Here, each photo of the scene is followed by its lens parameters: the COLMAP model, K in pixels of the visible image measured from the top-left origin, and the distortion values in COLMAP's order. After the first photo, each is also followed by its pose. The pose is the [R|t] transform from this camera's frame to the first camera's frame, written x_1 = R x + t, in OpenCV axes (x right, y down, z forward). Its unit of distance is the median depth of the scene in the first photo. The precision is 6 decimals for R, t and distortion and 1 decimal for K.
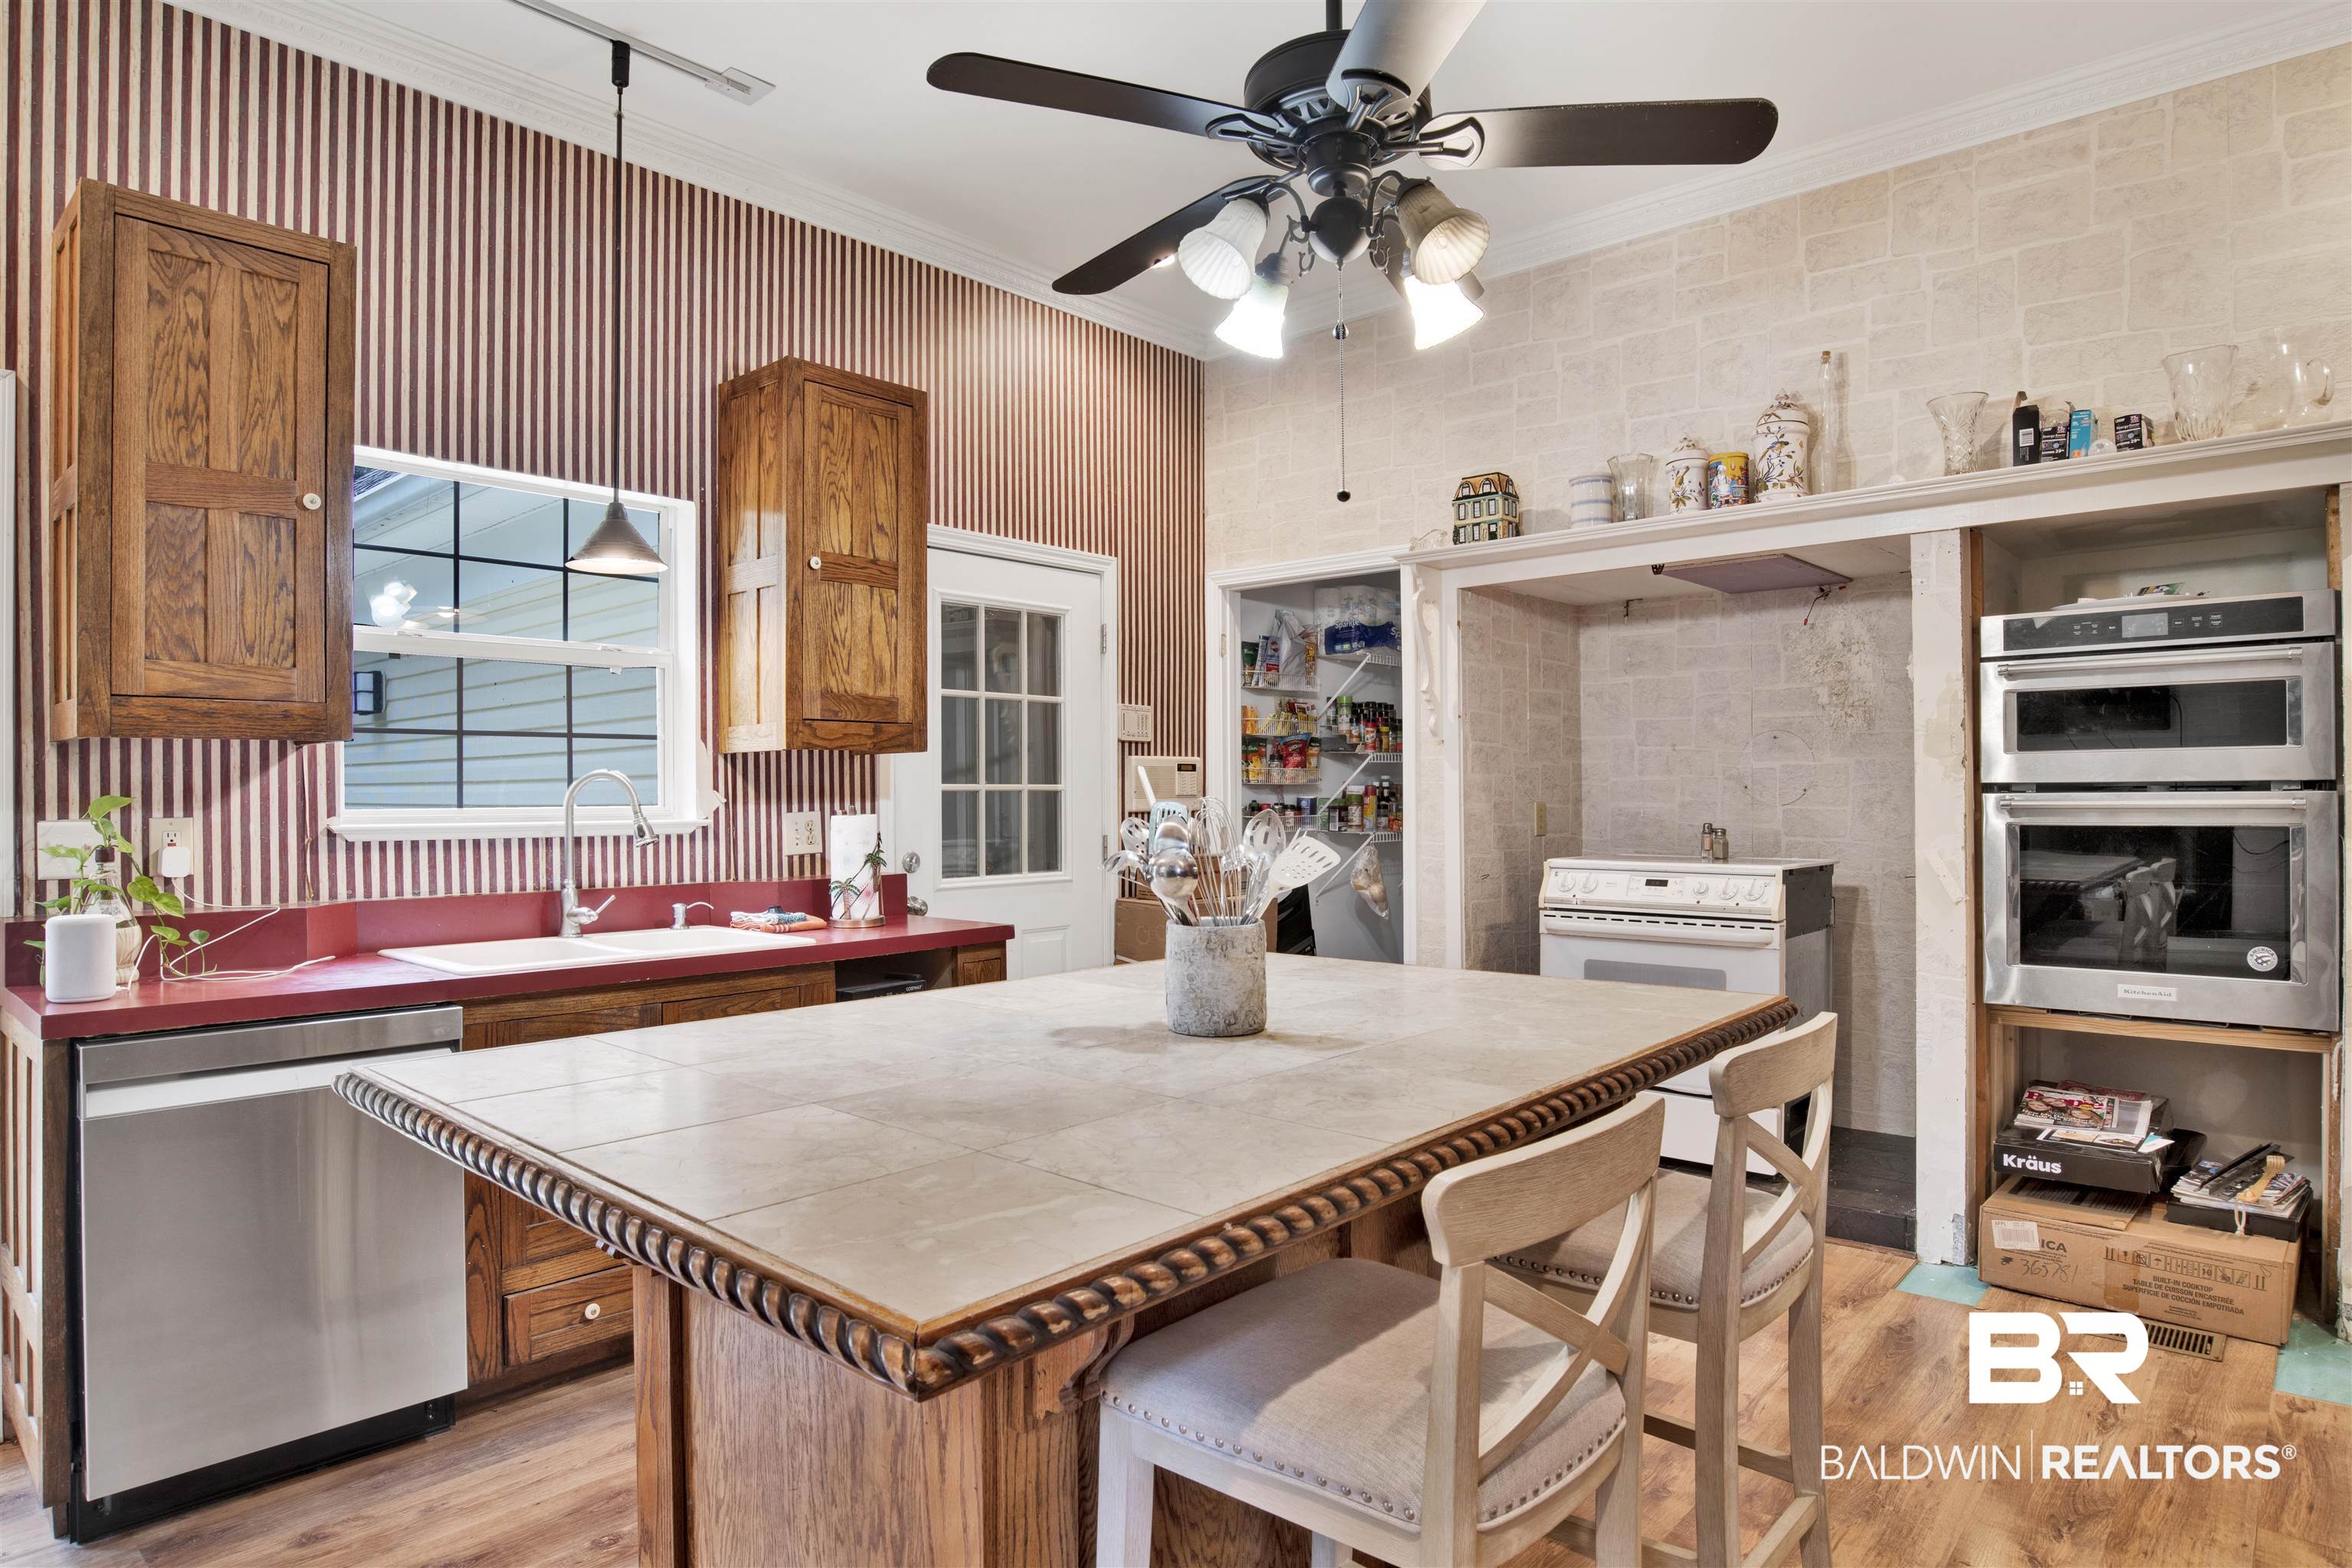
lens RADIAL K [[1355.1, 0, 1183.2], [0, 1355.1, 790.0], [0, 0, 1]] dist [-0.031145, 0.000787]
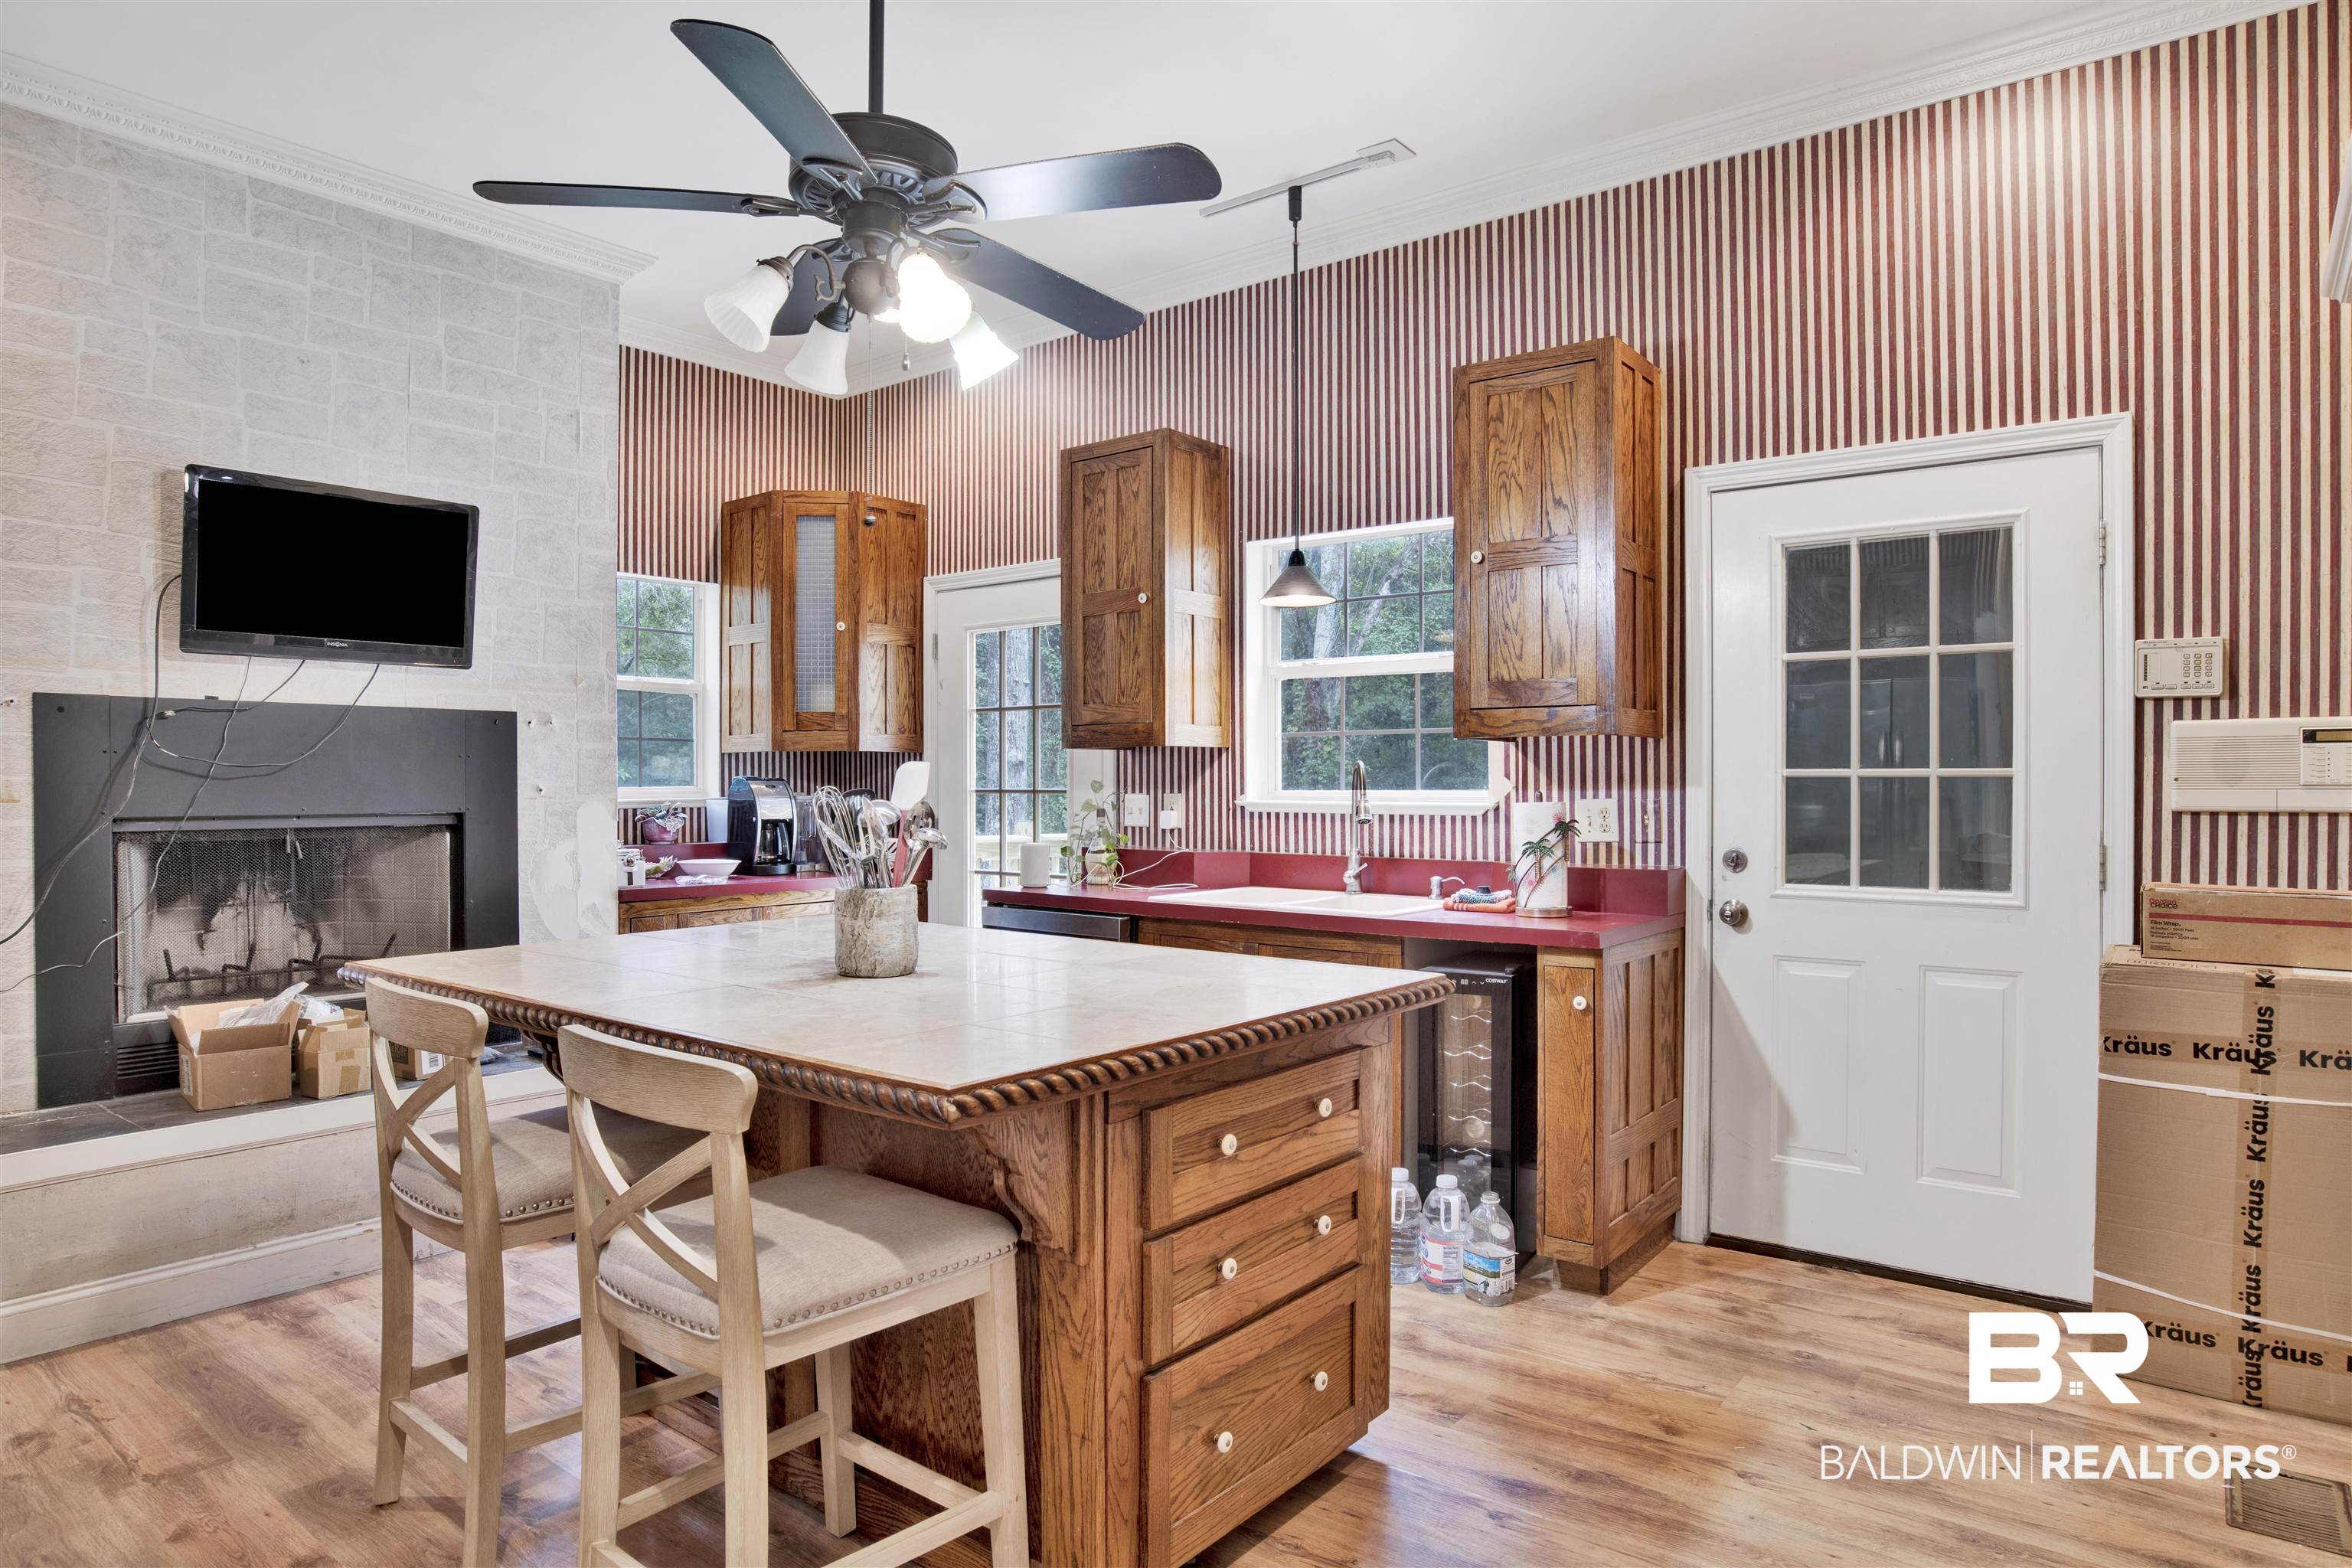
lens RADIAL K [[1355.1, 0, 1184.4], [0, 1355.1, 789.1], [0, 0, 1]] dist [-0.031145, 0.000787]
pose [[0.084413, 0.008062, -0.996398, 0.672264], [0.001794, 0.999964, 0.008243, 0.000546], [0.996429, -0.002483, 0.084395, 0.624389]]
